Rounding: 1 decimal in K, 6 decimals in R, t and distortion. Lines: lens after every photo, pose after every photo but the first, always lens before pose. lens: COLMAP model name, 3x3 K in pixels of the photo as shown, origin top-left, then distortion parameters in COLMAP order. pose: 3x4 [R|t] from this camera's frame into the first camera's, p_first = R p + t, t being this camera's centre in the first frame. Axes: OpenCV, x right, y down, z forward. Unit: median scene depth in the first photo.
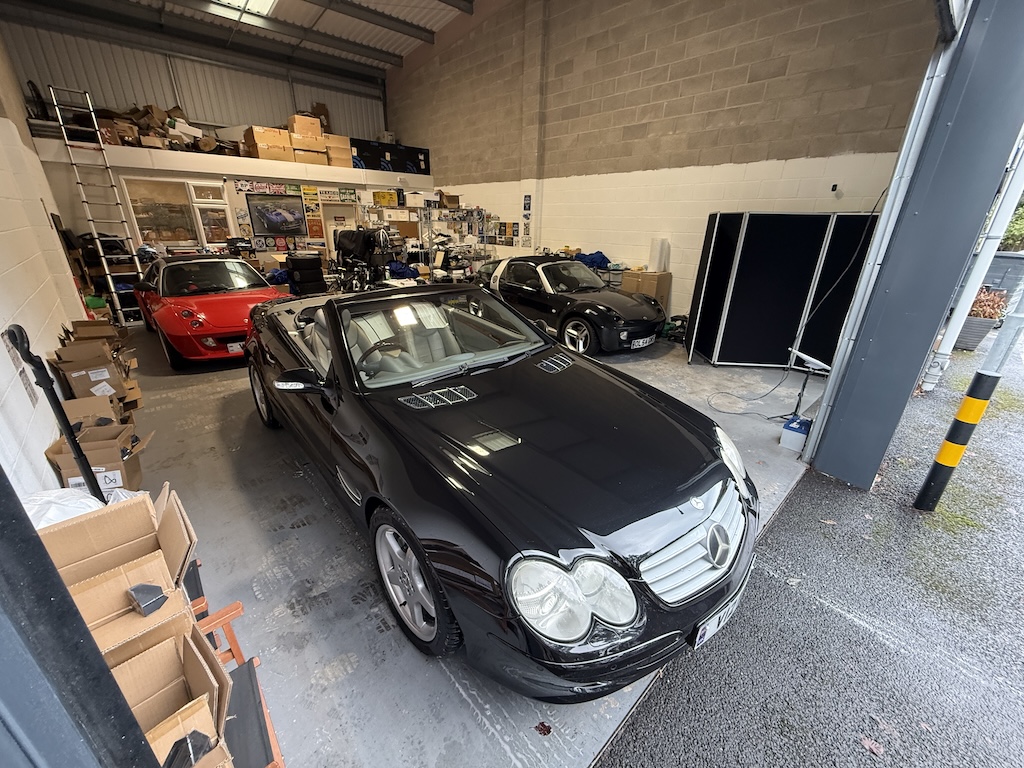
lens RADIAL K [[405.6, 0, 510.1], [0, 405.6, 382.8], [0, 0, 1]] dist [-0.001978, 0.000395]
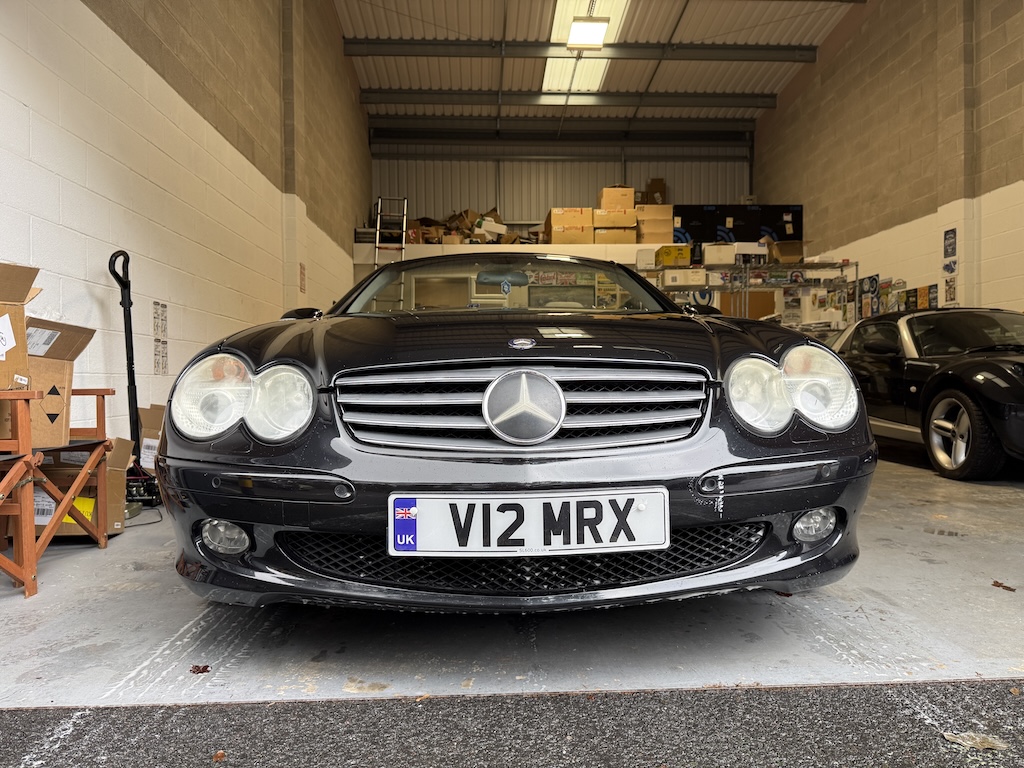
lens RADIAL K [[722.8, 0, 516.8], [0, 722.8, 382.3], [0, 0, 1]] dist [0.033509, -0.038583]
pose [[0.771102, -0.023834, -0.636265, 0.208933], [-0.215794, 0.930373, -0.296376, 0.123558], [0.599027, 0.365838, 0.712270, 0.065025]]
